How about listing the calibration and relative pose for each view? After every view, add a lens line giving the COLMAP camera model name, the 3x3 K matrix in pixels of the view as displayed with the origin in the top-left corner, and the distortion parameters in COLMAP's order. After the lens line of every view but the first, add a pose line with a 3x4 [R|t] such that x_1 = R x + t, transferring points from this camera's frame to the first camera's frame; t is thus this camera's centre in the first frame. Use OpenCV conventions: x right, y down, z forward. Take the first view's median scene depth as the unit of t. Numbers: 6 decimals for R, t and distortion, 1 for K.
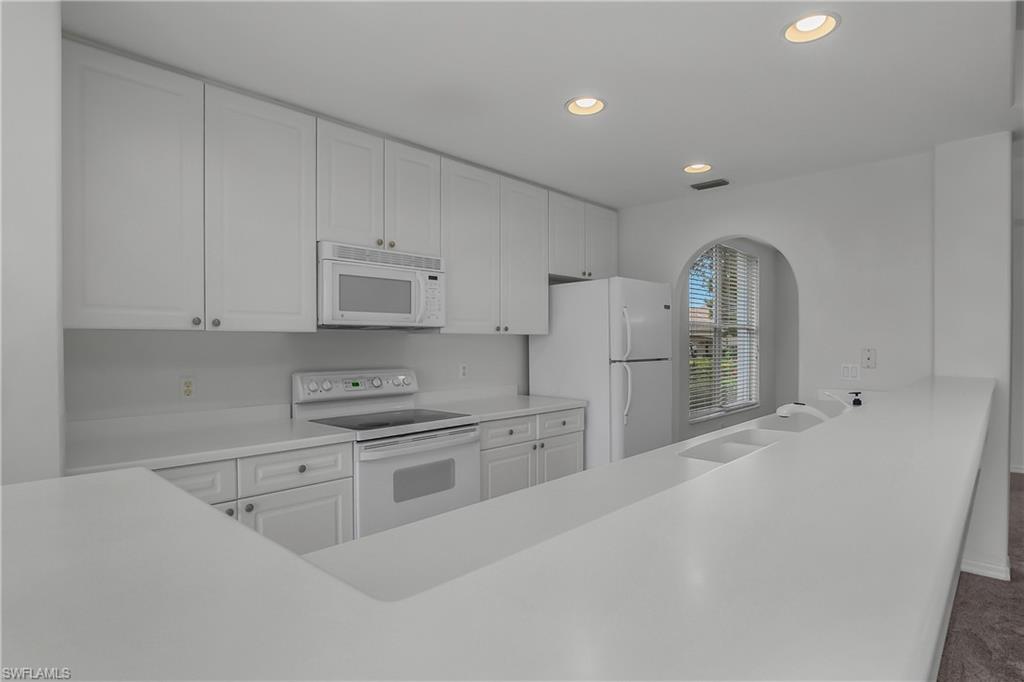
lens RADIAL K [[554.6, 0, 510.2], [0, 554.6, 351.2], [0, 0, 1]] dist [-0.014747, 0.000132]
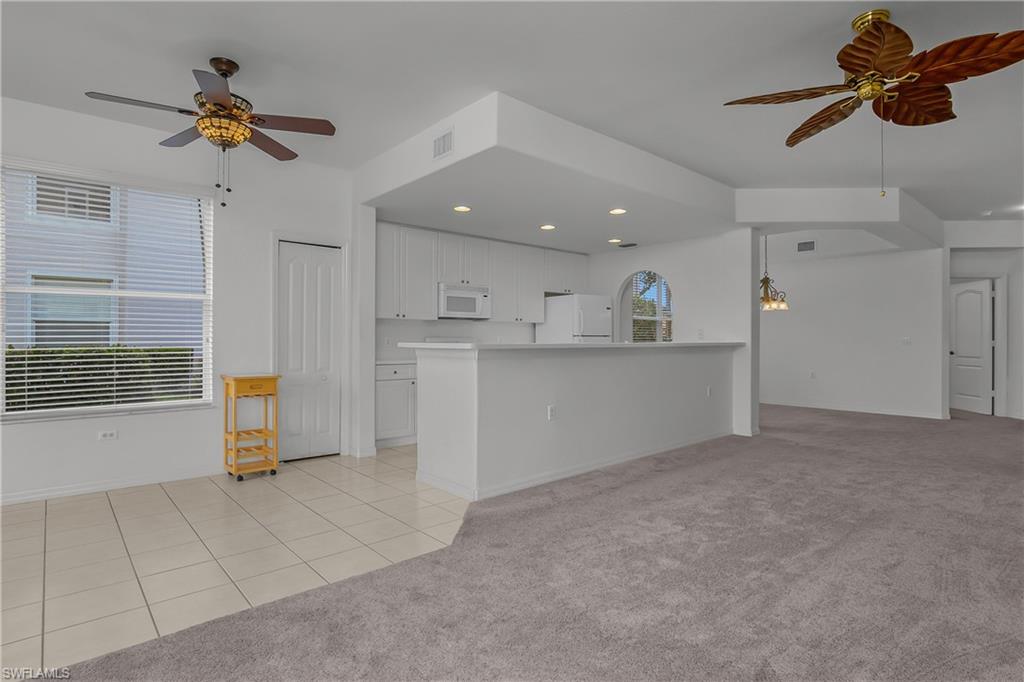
lens RADIAL K [[508.7, 0, 494.3], [0, 508.7, 340.2], [0, 0, 1]] dist [-0.022999, 0.004910]
pose [[0.991807, 0.005940, -0.127607, 0.159832], [-0.007169, 0.999932, -0.009175, 0.064187], [0.127543, 0.010015, 0.991782, -1.030964]]
